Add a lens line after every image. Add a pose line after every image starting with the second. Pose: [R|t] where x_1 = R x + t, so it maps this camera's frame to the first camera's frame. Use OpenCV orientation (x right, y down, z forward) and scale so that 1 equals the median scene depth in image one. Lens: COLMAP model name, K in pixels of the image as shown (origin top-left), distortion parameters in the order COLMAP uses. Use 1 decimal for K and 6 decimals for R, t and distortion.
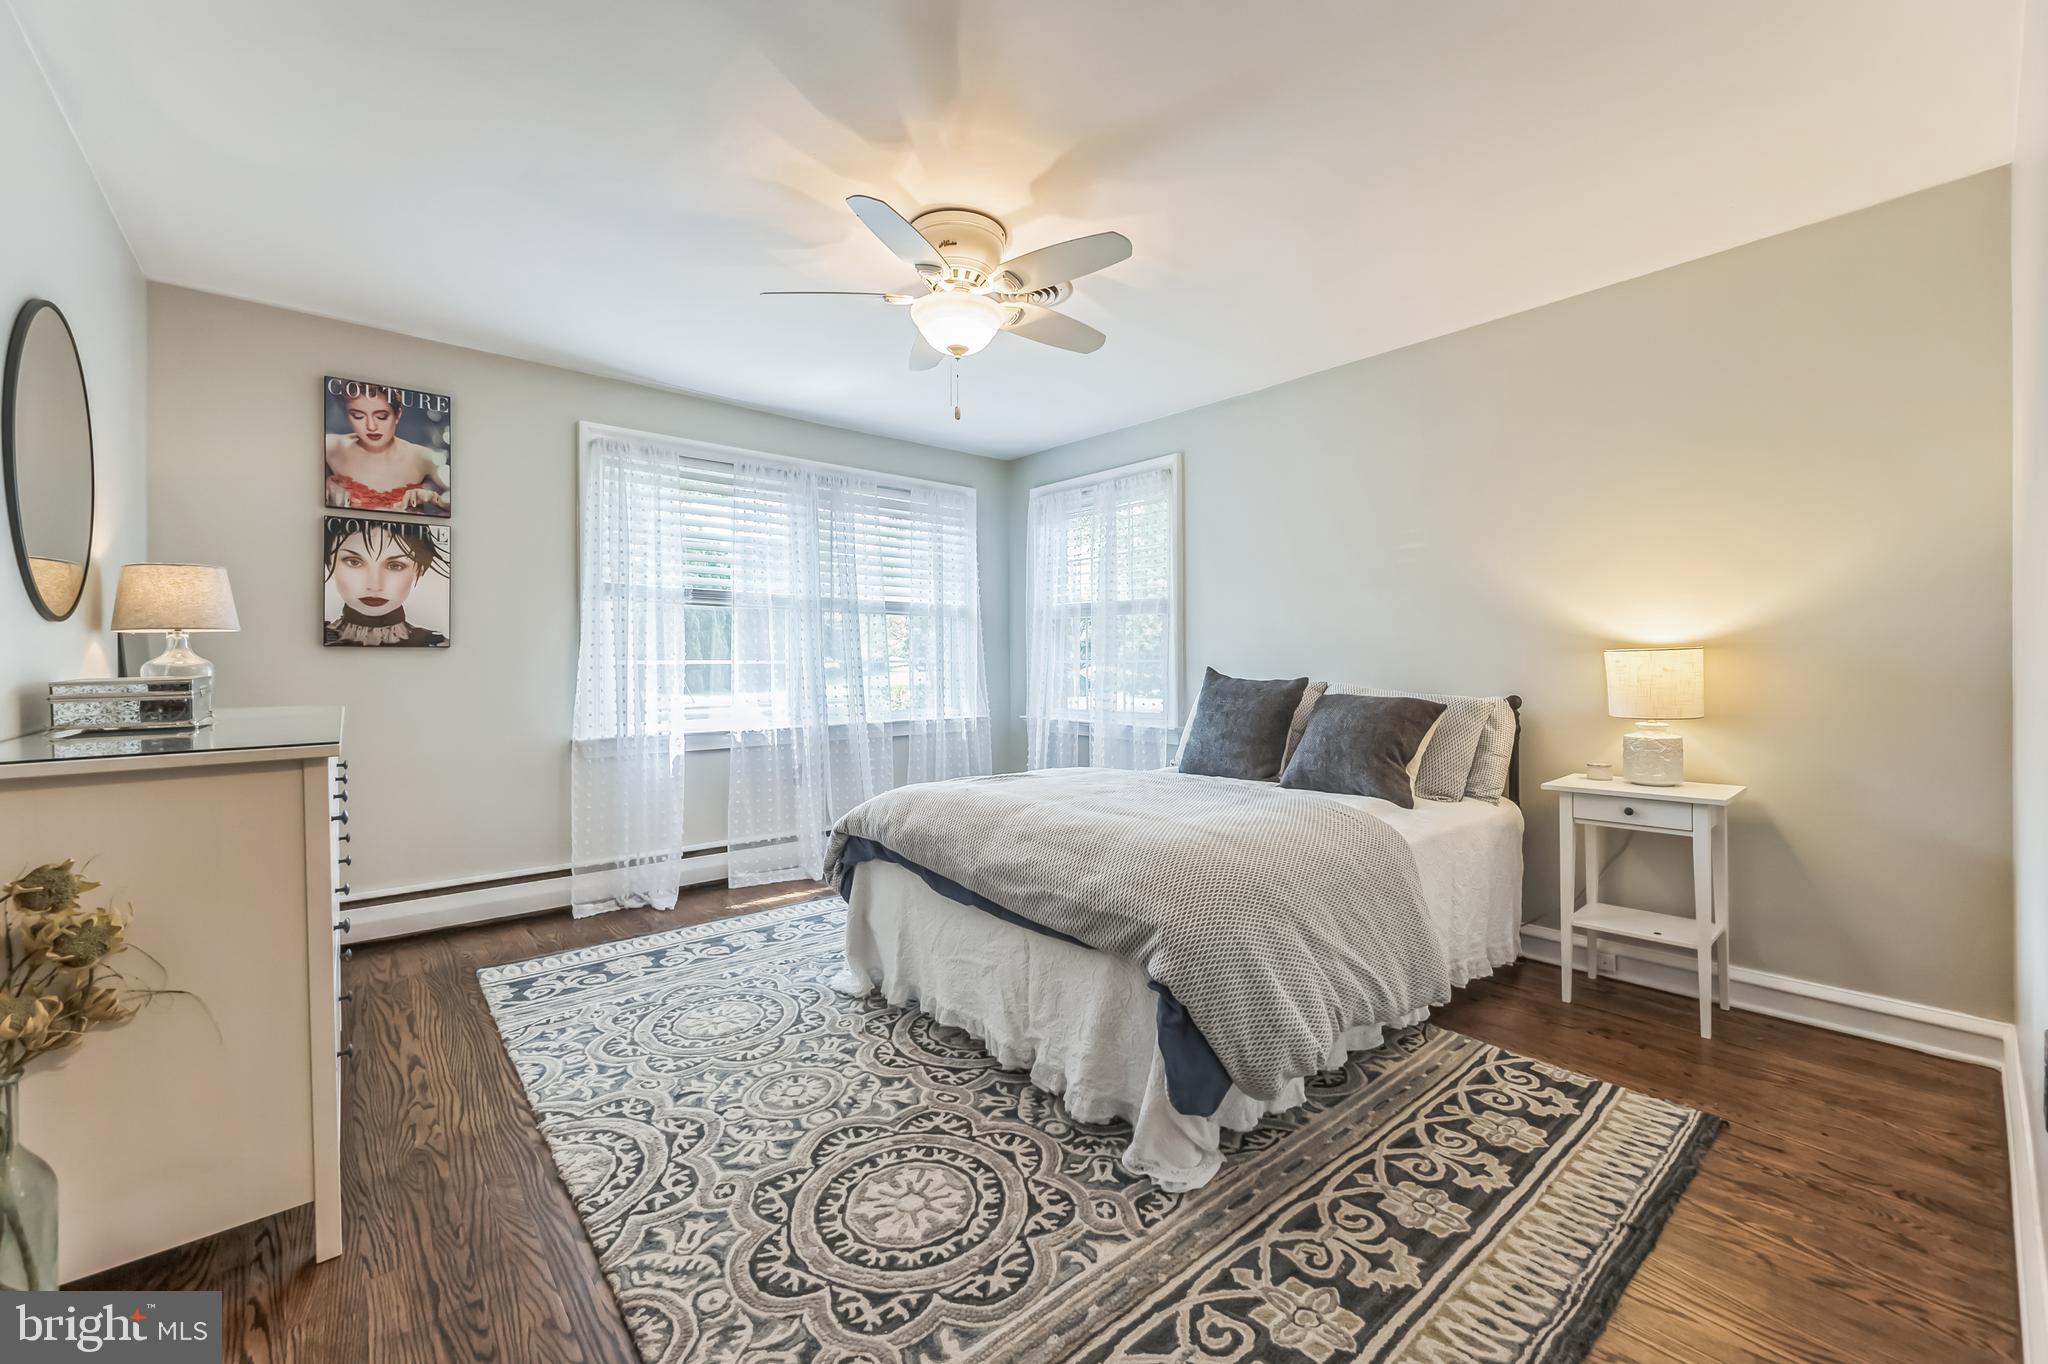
lens RADIAL K [[817.6, 0, 1026.1], [0, 817.6, 669.6], [0, 0, 1]] dist [-0.003083, -0.000528]
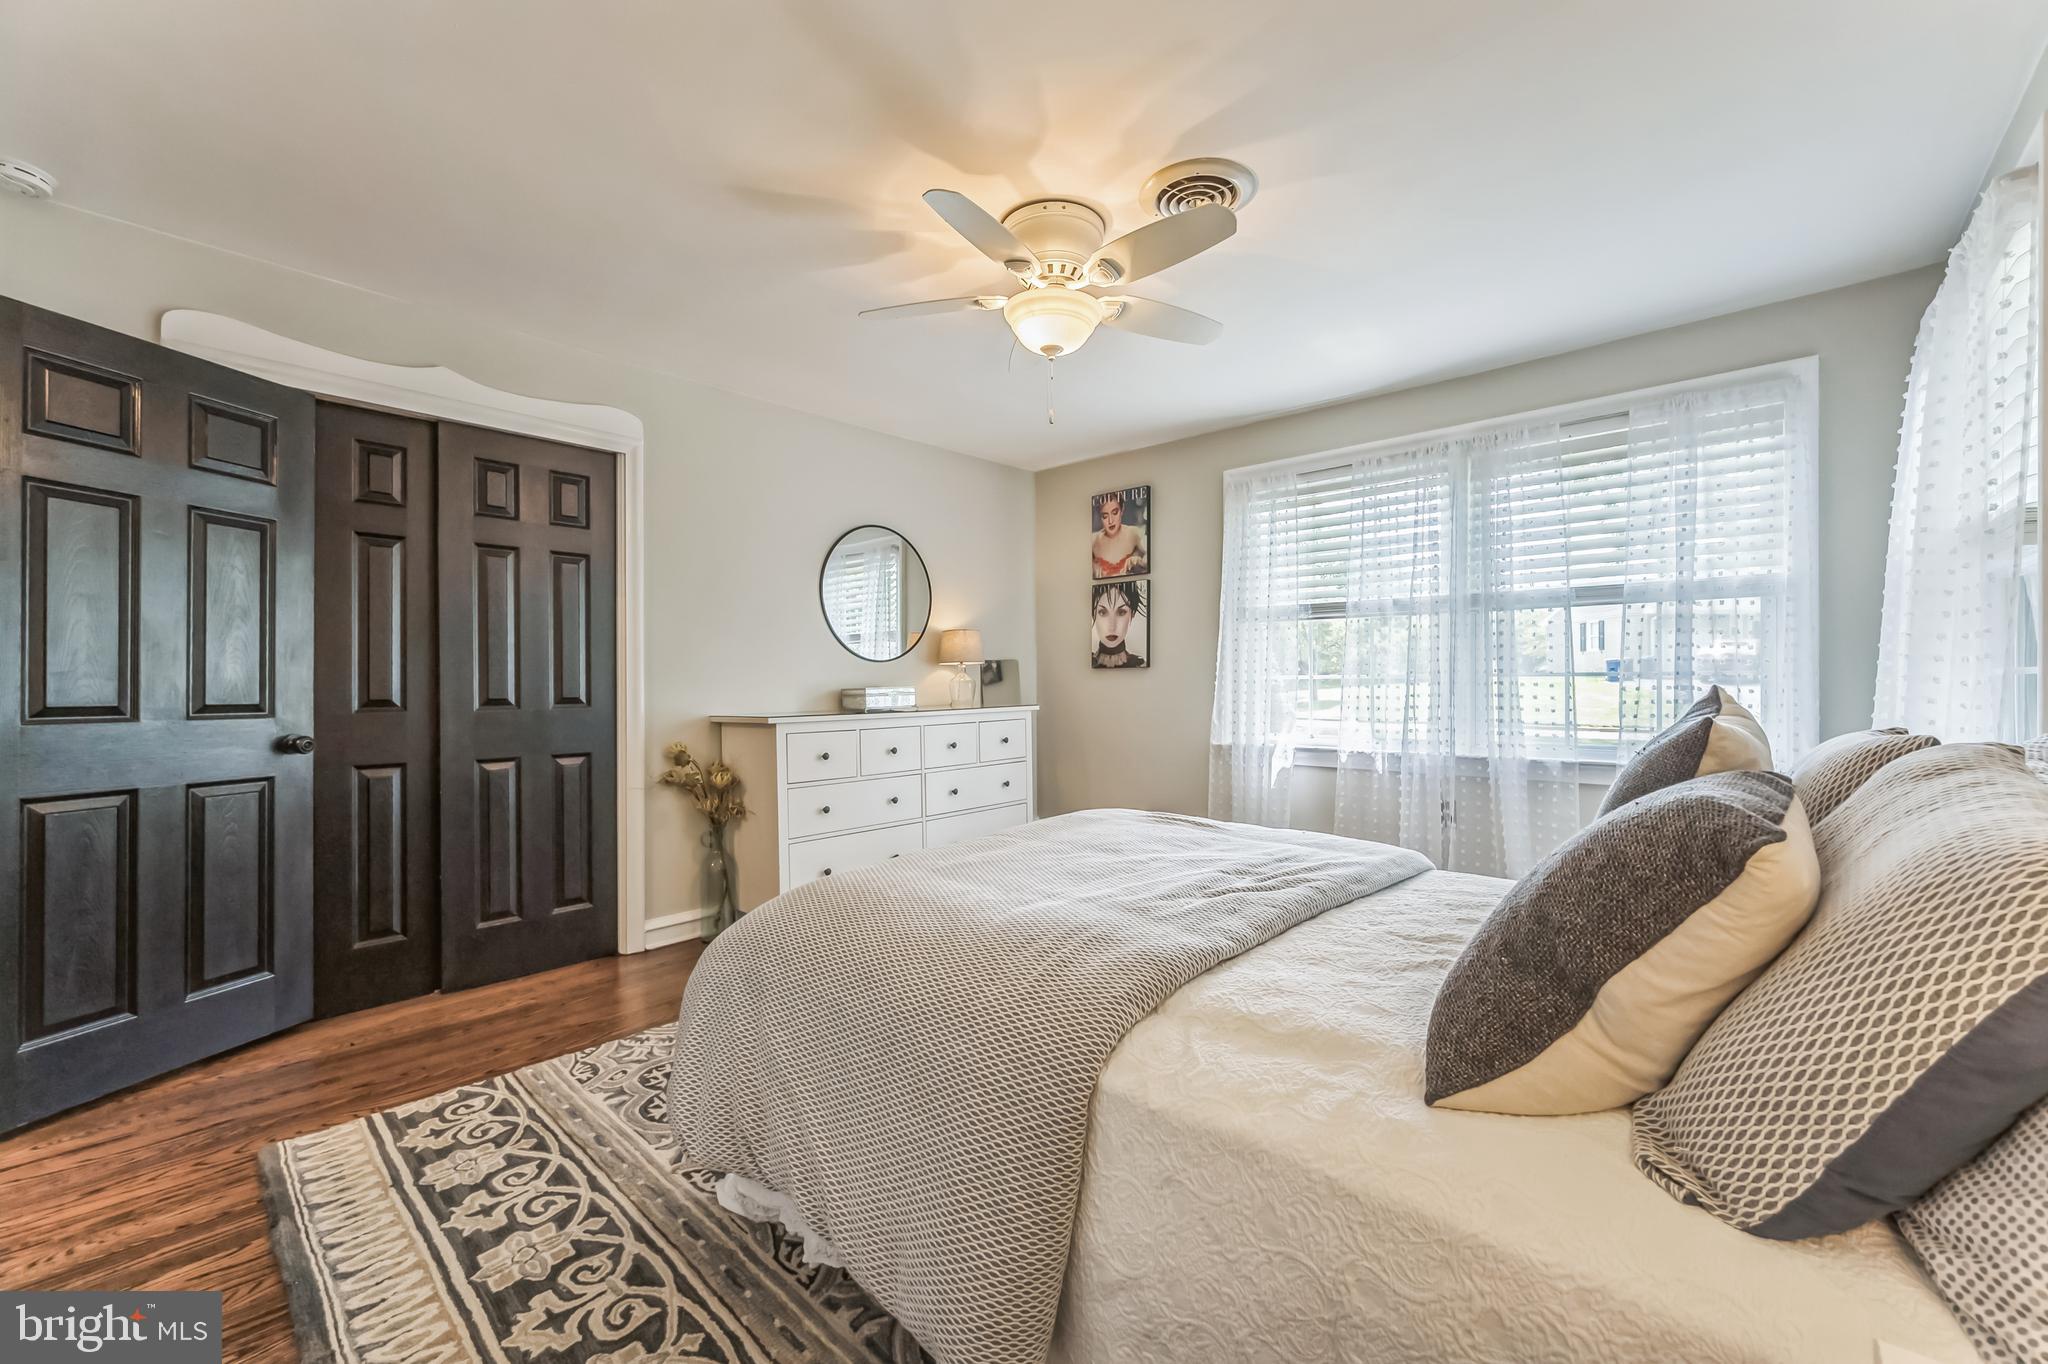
lens RADIAL K [[817.6, 0, 1030.2], [0, 817.6, 682.3], [0, 0, 1]] dist [-0.003083, -0.000528]
pose [[0.123128, 0.002861, -0.992387, 0.685659], [-0.002022, 0.999994, 0.002633, -0.005949], [0.992389, 0.001682, 0.123133, 0.684356]]
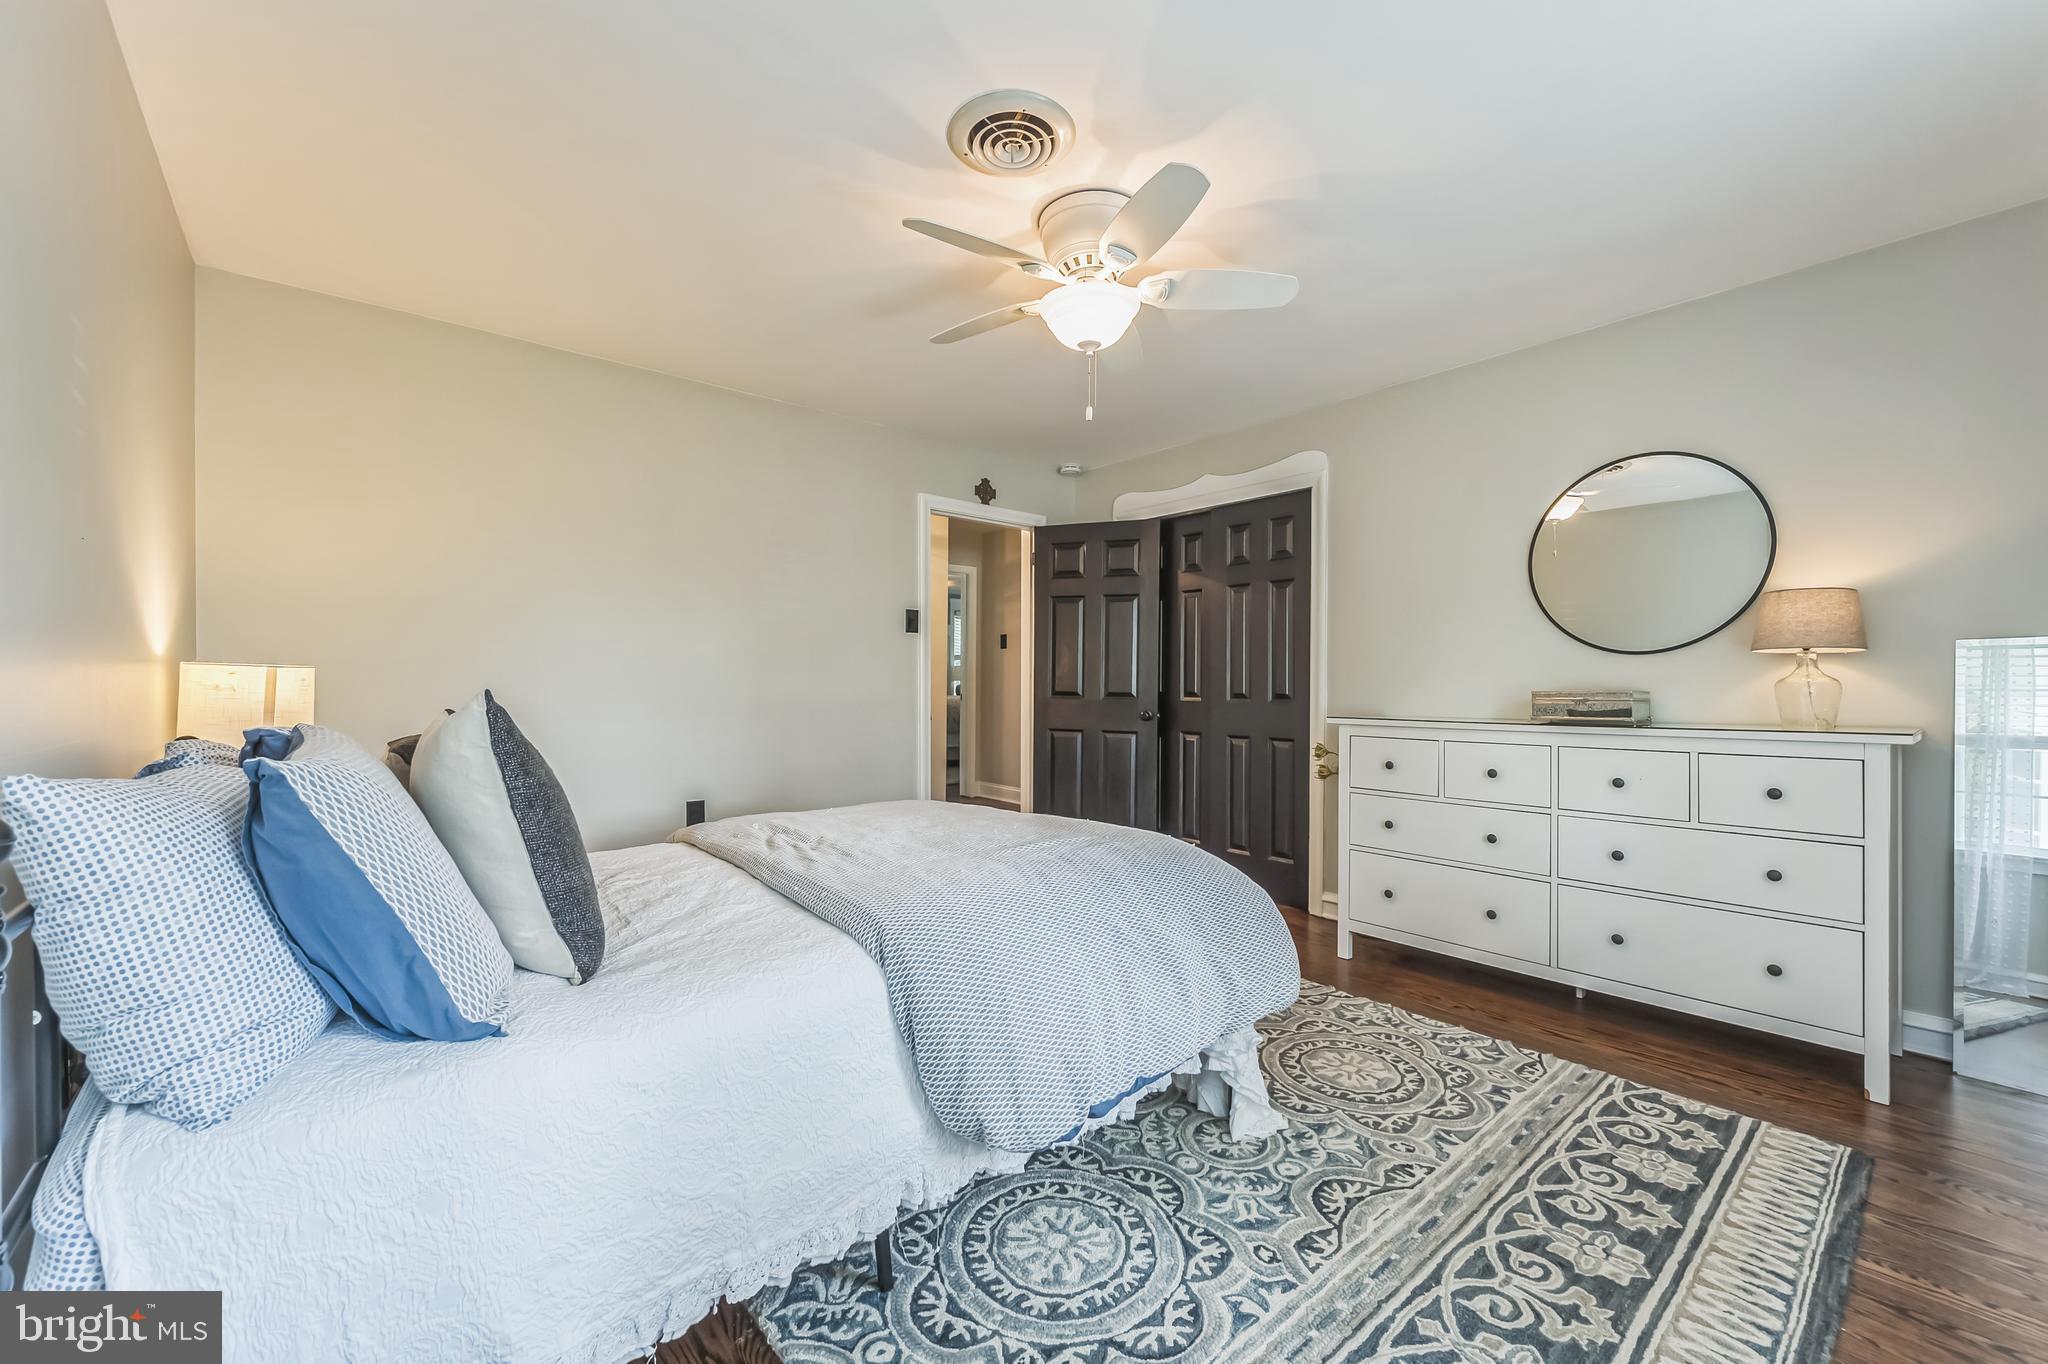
lens RADIAL K [[817.6, 0, 1016.8], [0, 817.6, 683.6], [0, 0, 1]] dist [-0.003083, -0.000528]
pose [[-0.999916, 0.000484, 0.012976, -0.011414], [0.000573, 0.999976, 0.006882, -0.008597], [-0.012972, 0.006889, -0.999892, 1.554859]]
